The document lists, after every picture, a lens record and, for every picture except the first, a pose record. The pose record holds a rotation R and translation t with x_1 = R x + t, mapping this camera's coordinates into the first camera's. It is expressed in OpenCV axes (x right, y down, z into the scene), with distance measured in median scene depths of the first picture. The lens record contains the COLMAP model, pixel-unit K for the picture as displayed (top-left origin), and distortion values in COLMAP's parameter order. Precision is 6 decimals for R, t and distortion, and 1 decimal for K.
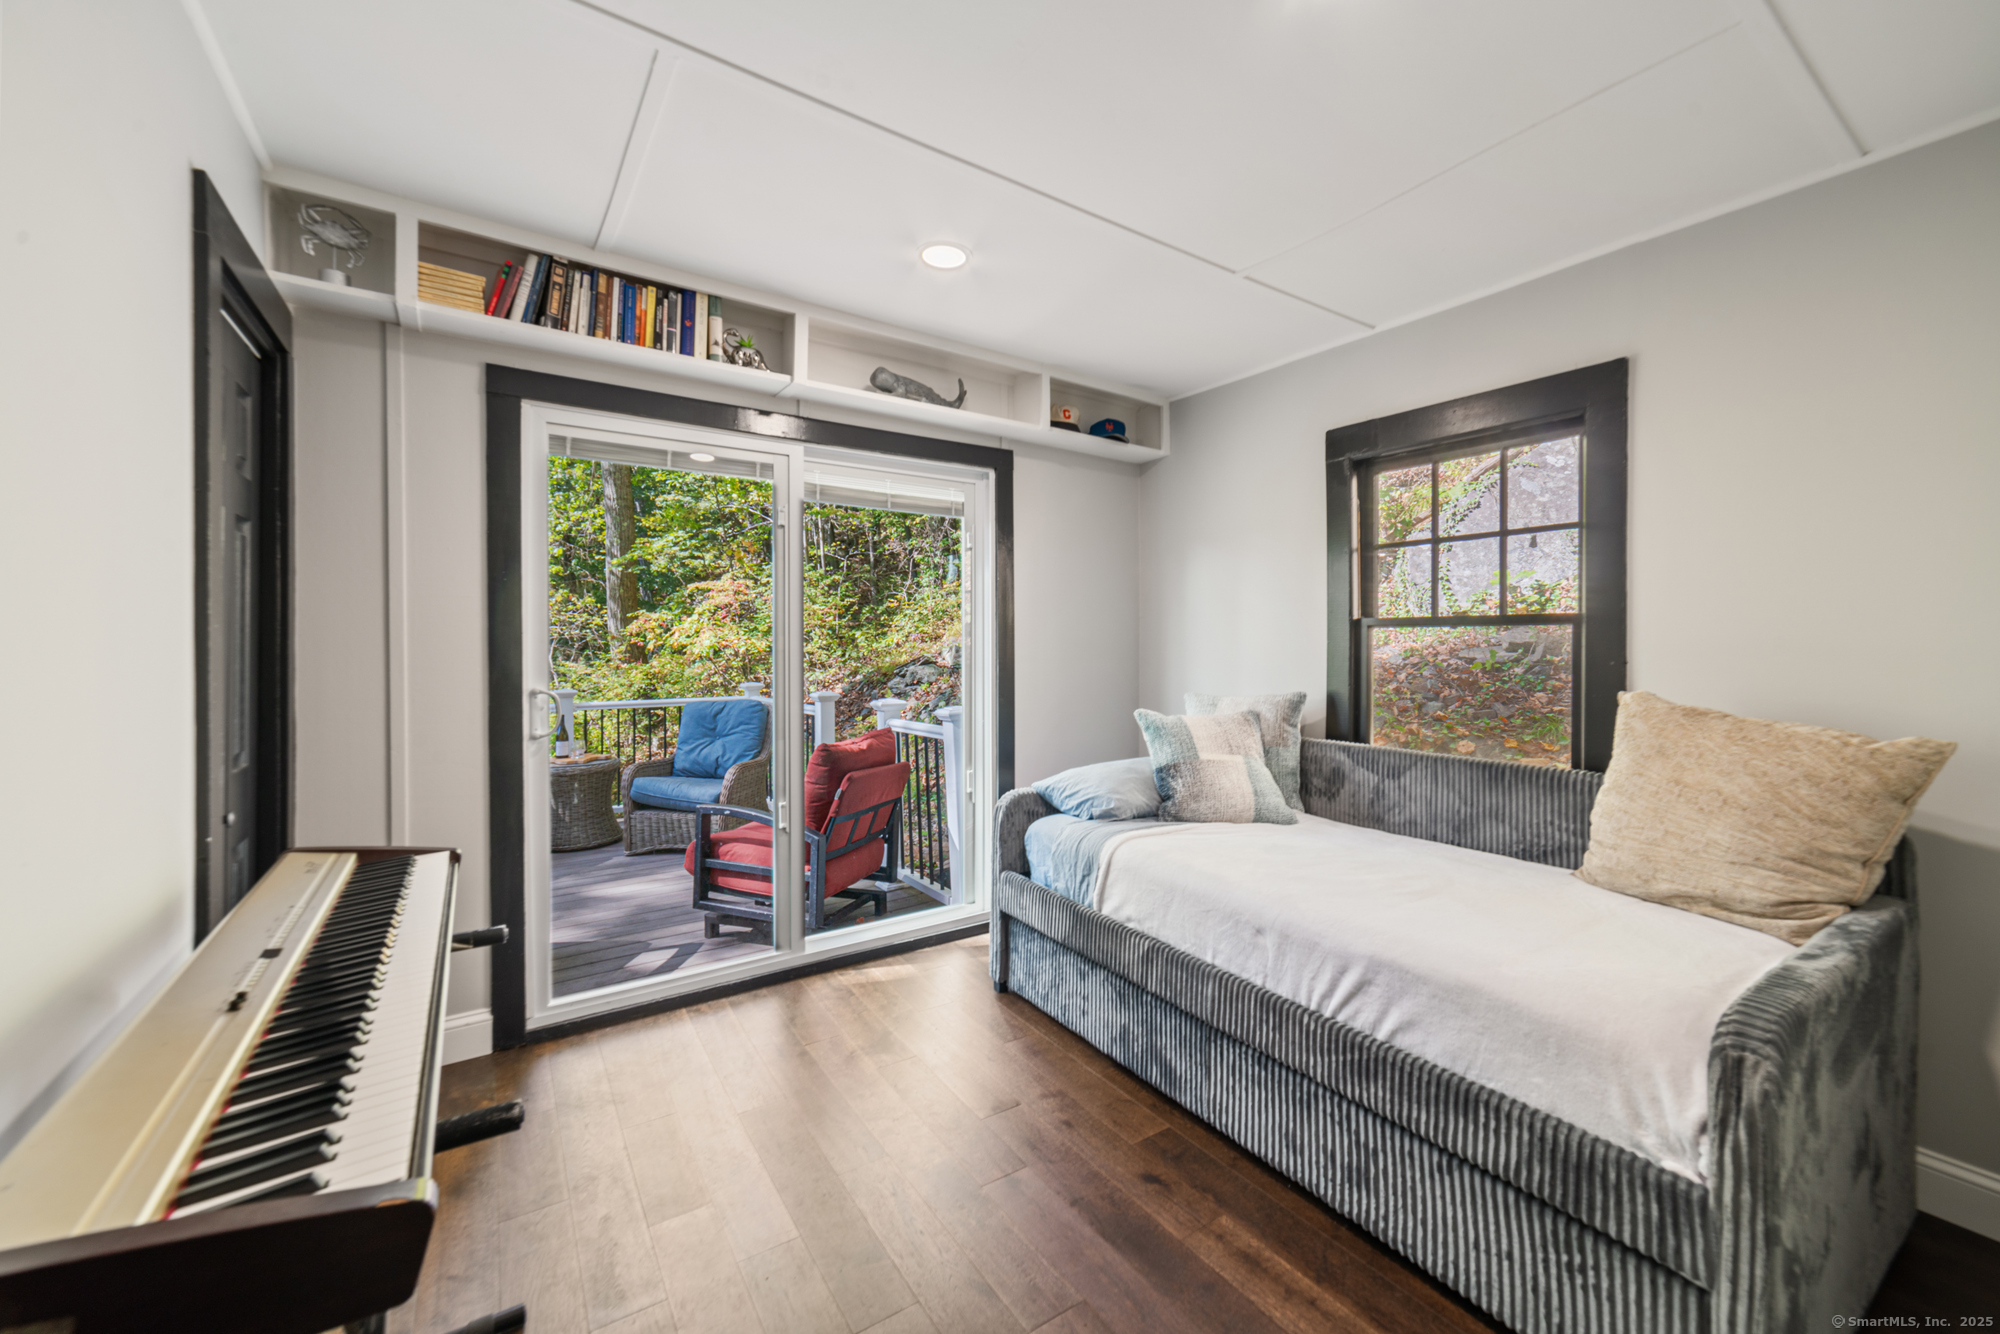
lens RADIAL K [[774.5, 0, 1000.0], [0, 774.5, 667.0], [0, 0, 1]] dist [-0.000562, 0.000318]
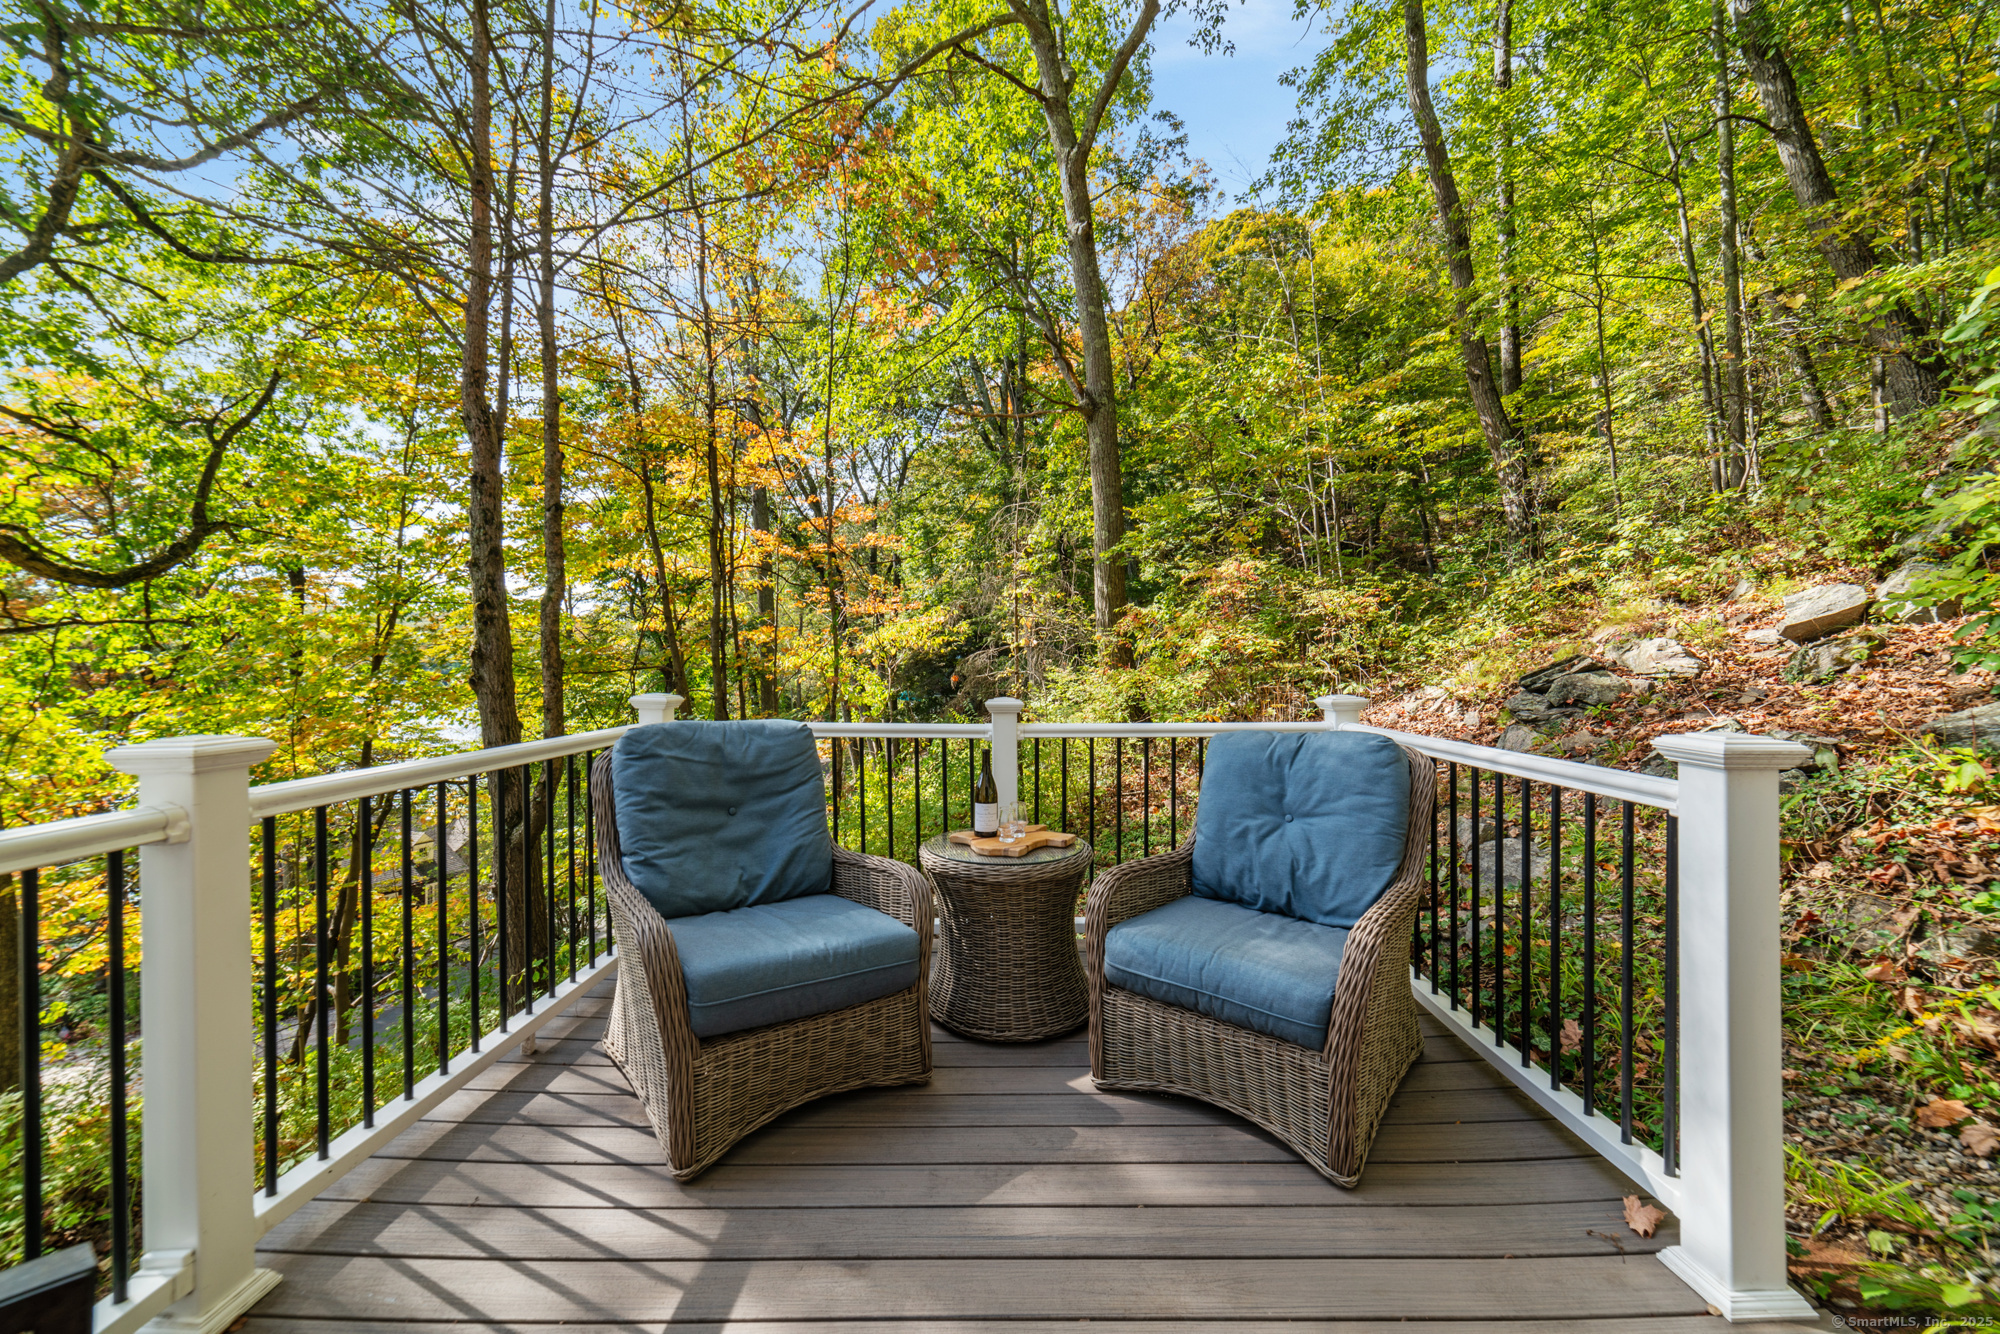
lens RADIAL K [[791.8, 0, 1000.0], [0, 791.8, 667.0], [0, 0, 1]] dist [-0.001237, -0.000050]
pose [[0.828568, 0.003968, -0.559874, -0.107296], [-0.013029, 0.999841, -0.012196, 0.005364], [0.559736, 0.017400, 0.828488, 0.229536]]
